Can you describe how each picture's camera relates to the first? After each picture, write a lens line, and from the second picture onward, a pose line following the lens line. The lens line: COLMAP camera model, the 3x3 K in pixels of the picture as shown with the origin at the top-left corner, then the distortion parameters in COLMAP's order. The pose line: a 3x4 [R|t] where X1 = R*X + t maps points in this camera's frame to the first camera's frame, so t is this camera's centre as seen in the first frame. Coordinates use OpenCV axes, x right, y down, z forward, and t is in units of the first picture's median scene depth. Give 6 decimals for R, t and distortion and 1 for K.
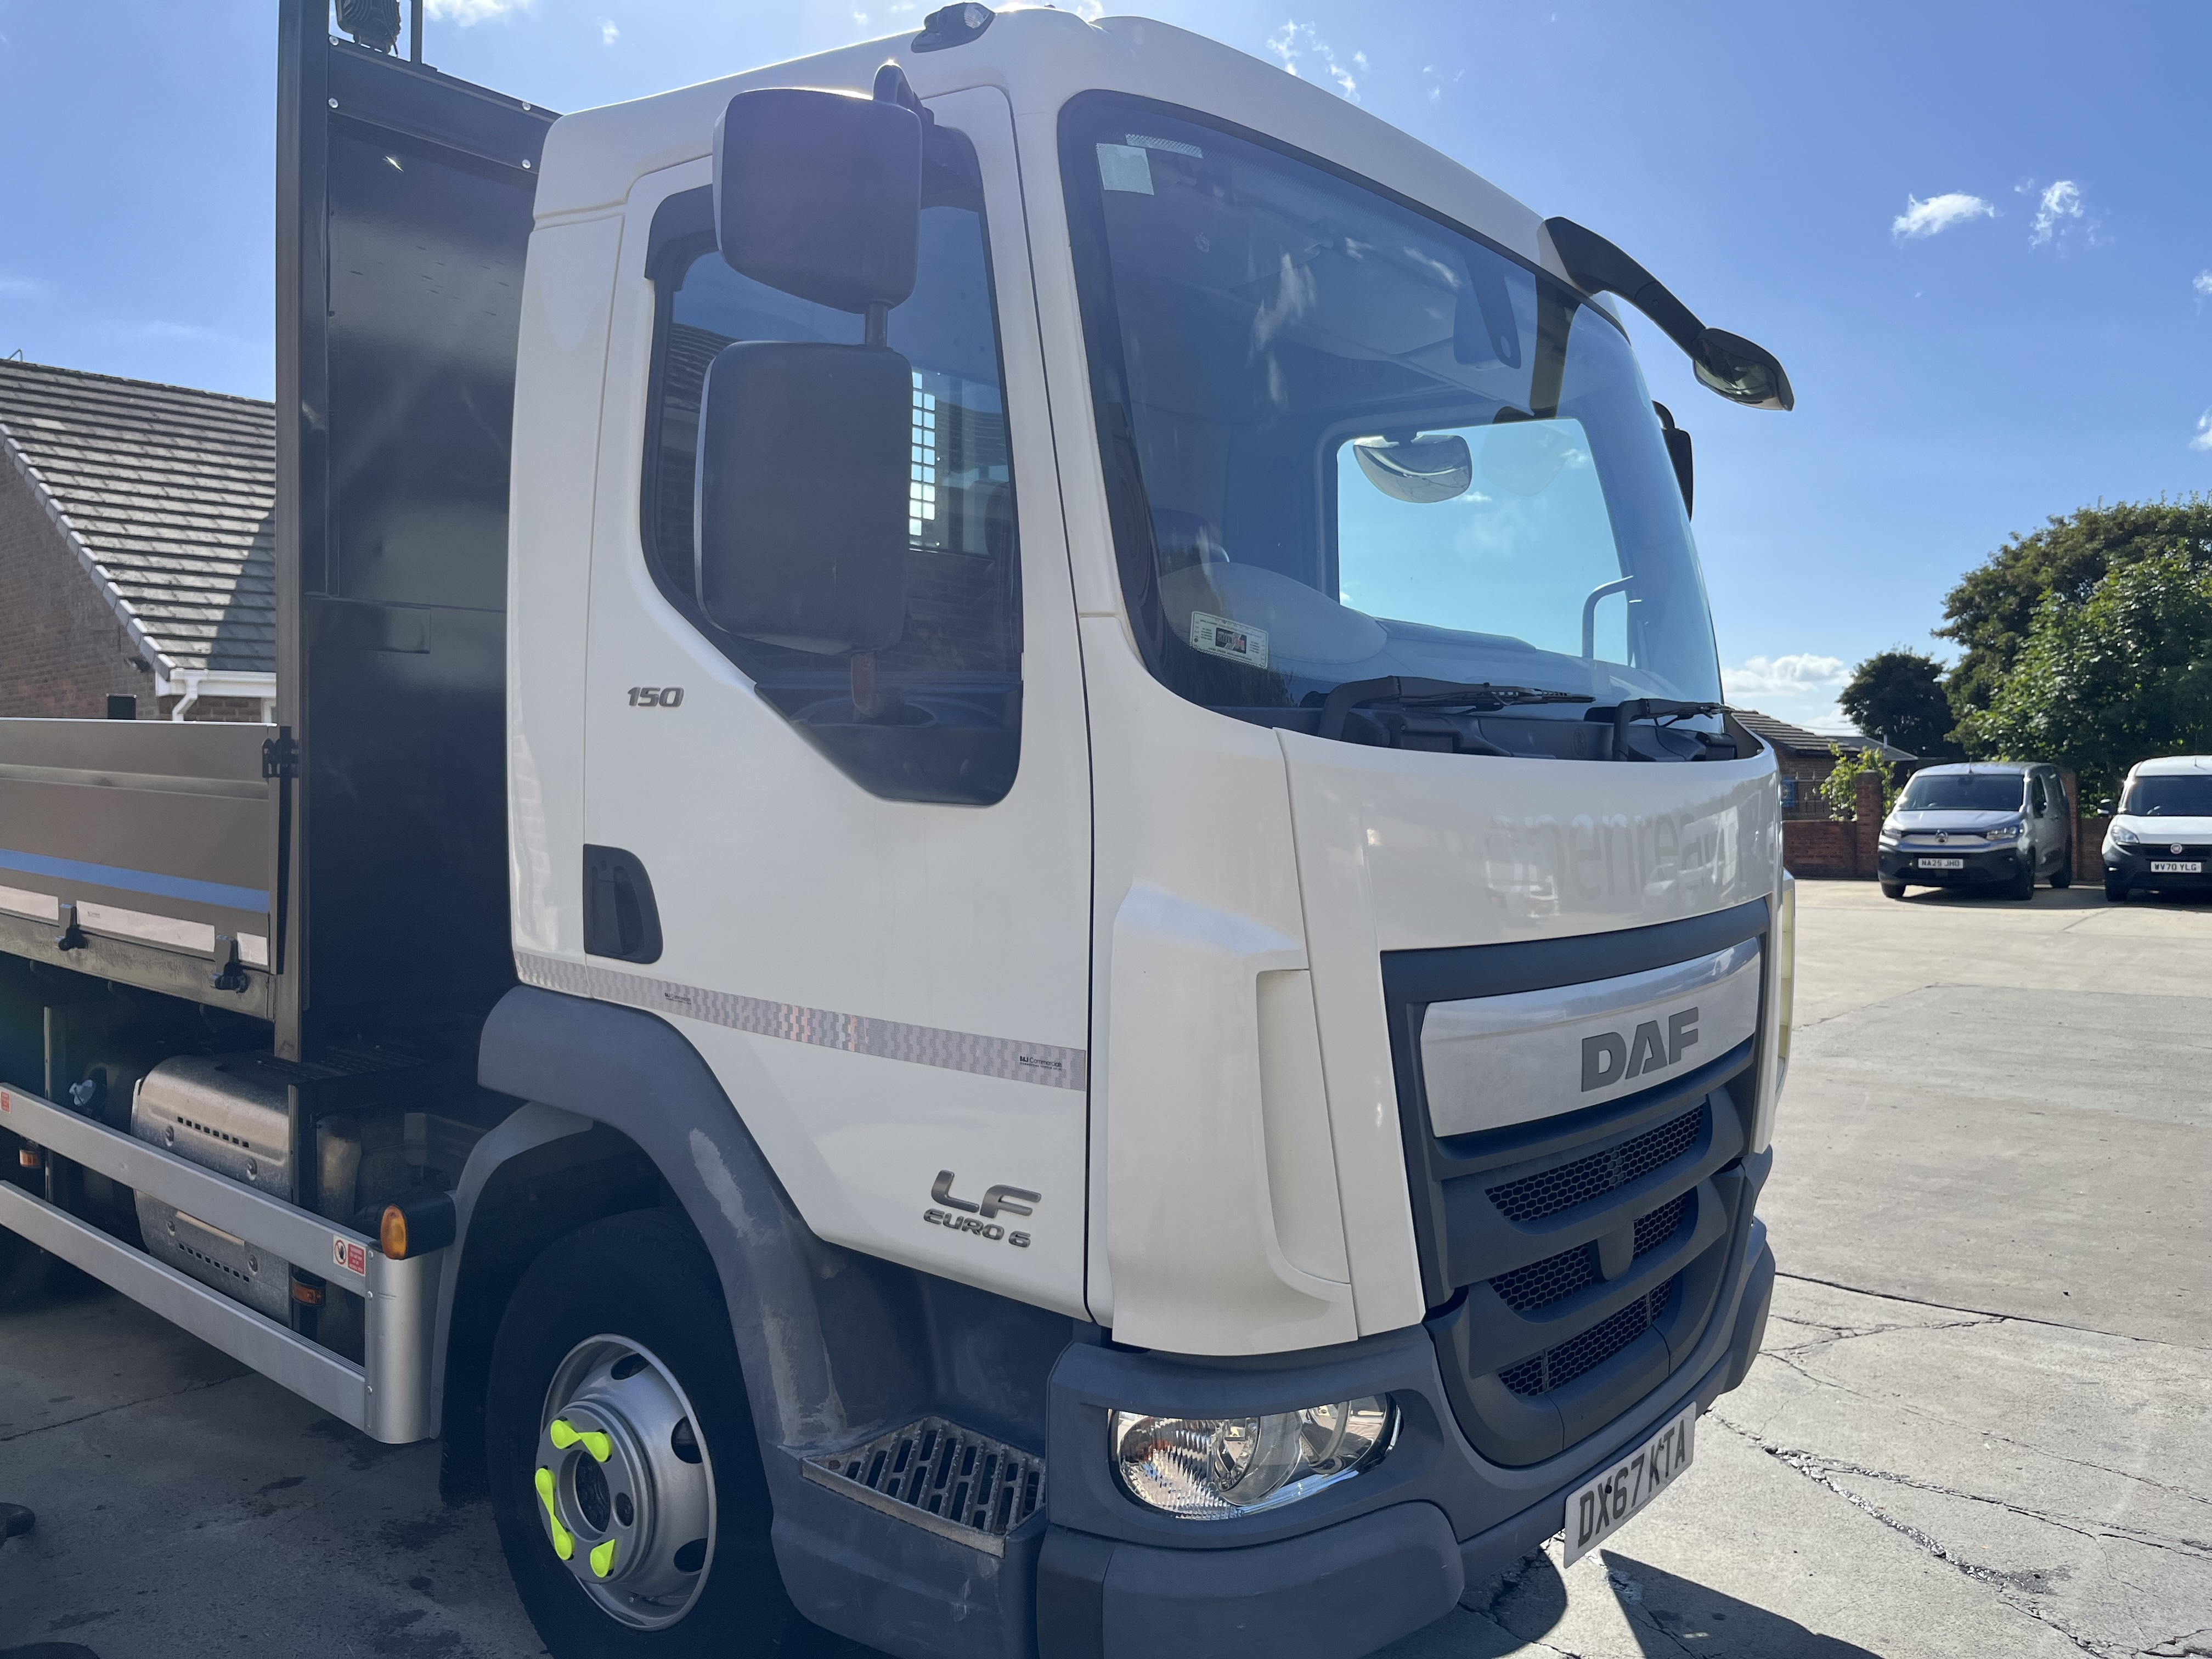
lens RADIAL K [[1636.4, 0, 1106.0], [0, 1636.4, 829.5], [0, 0, 1]] dist [0.091874, -0.113395]
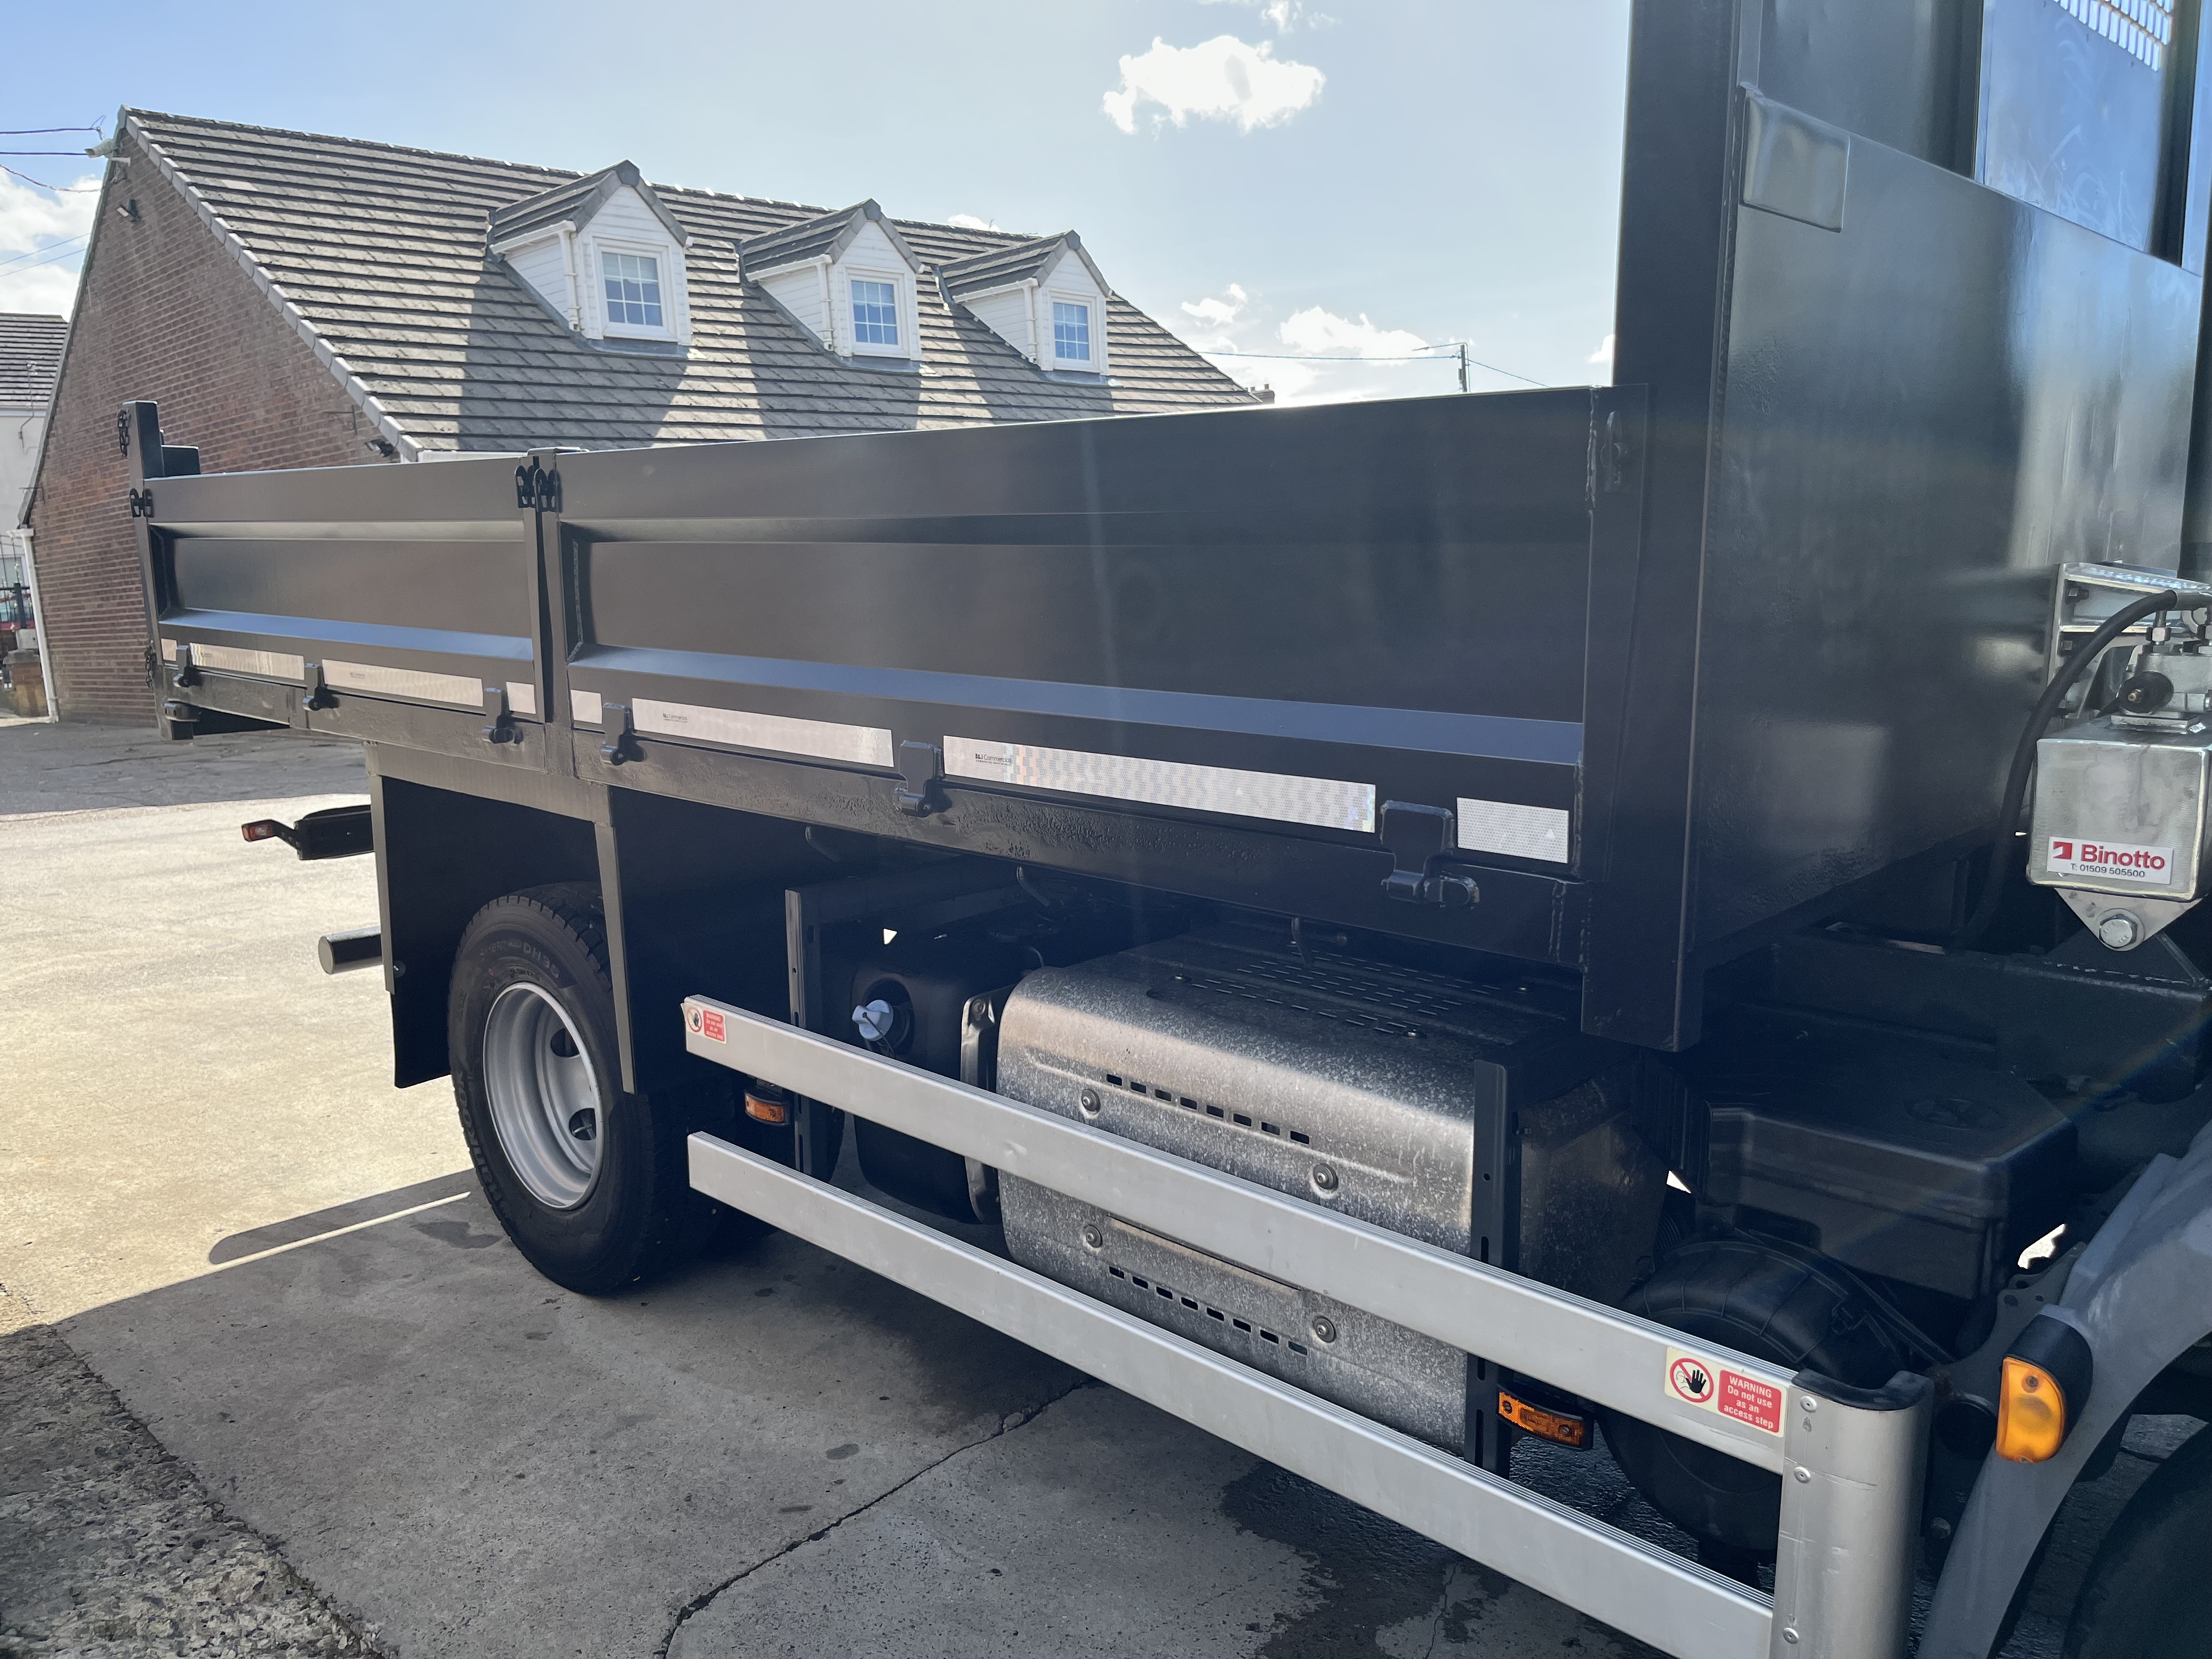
lens RADIAL K [[1636.4, 0, 1106.0], [0, 1636.4, 829.5], [0, 0, 1]] dist [0.091874, -0.113395]
pose [[0.997238, -0.022278, -0.070854, -0.115494], [0.031602, 0.990569, 0.133320, -0.000380], [0.067216, -0.135191, 0.988537, 0.090200]]
